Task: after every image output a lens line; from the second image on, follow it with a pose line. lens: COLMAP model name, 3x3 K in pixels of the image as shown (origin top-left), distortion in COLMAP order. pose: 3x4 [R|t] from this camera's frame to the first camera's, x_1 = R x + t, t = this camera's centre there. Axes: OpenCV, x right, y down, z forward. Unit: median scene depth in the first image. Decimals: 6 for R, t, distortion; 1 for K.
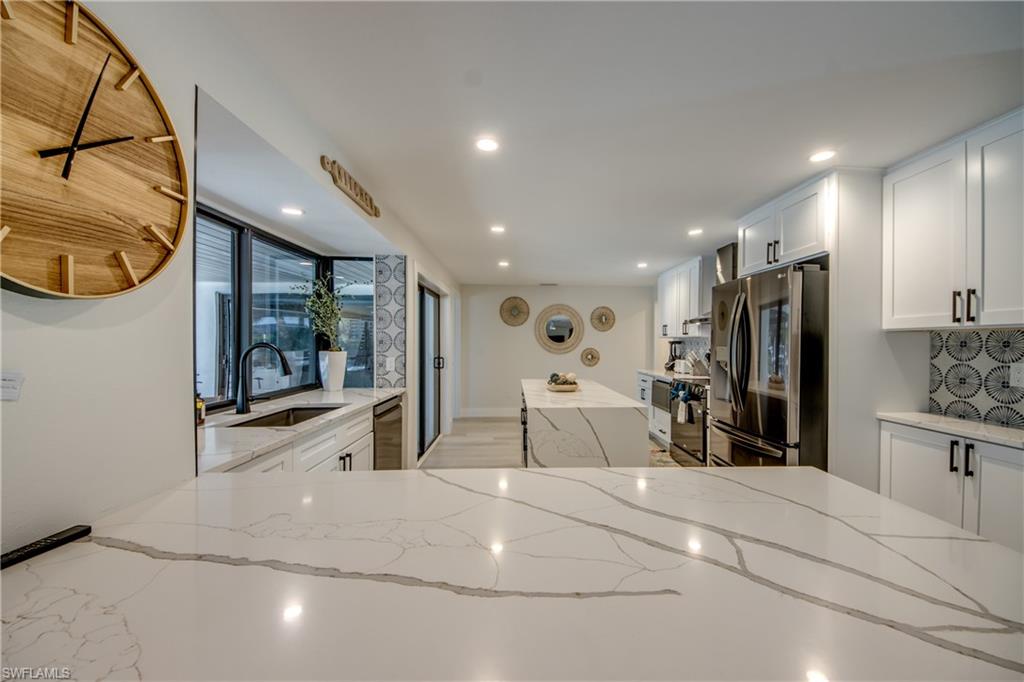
lens RADIAL K [[396.7, 0, 544.8], [0, 396.7, 345.6], [0, 0, 1]] dist [0.018631, -0.002474]
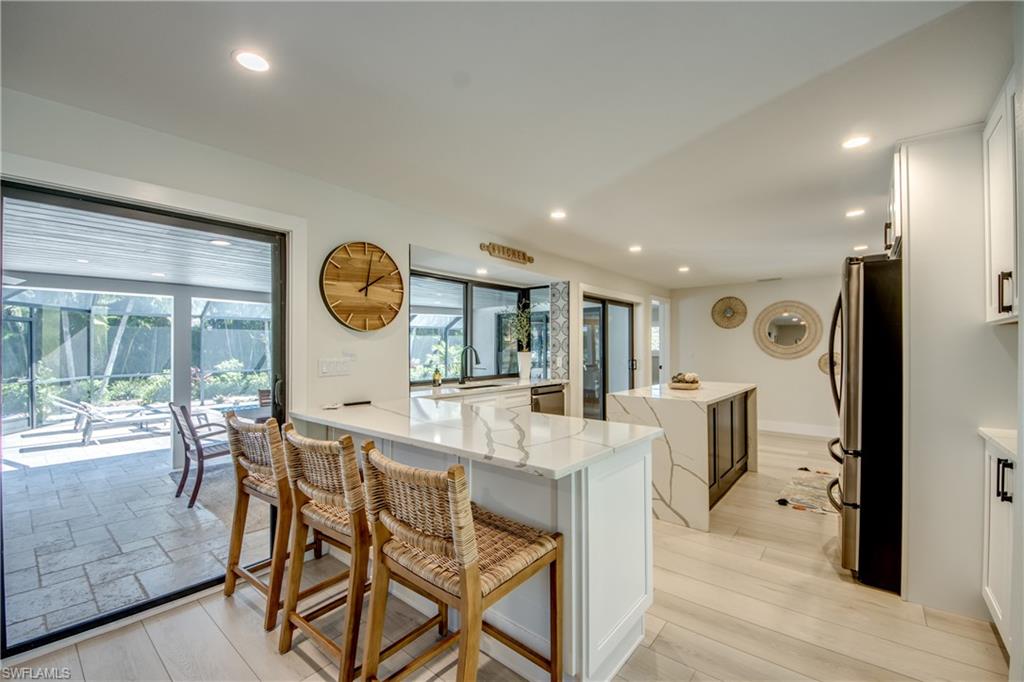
lens RADIAL K [[429.1, 0, 518.9], [0, 429.1, 348.3], [0, 0, 1]] dist [0.028149, -0.000341]
pose [[0.734328, -0.005312, -0.678774, 0.519499], [0.000379, 0.999972, -0.007416, 0.011523], [0.678794, 0.005189, 0.734310, -0.181129]]
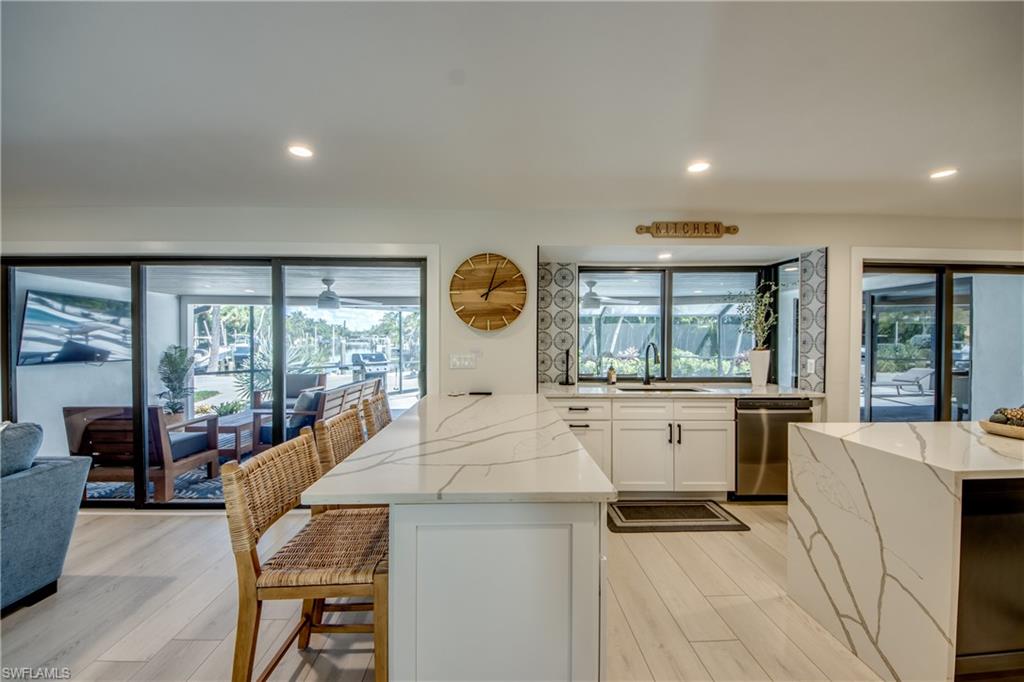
lens RADIAL K [[429.1, 0, 512.4], [0, 429.1, 342.1], [0, 0, 1]] dist [0.028149, -0.000341]
pose [[-0.043292, 0.010508, -0.999007, 0.685865], [-0.009222, 0.999898, 0.010917, -0.015335], [0.999020, 0.009685, -0.043191, 0.340248]]
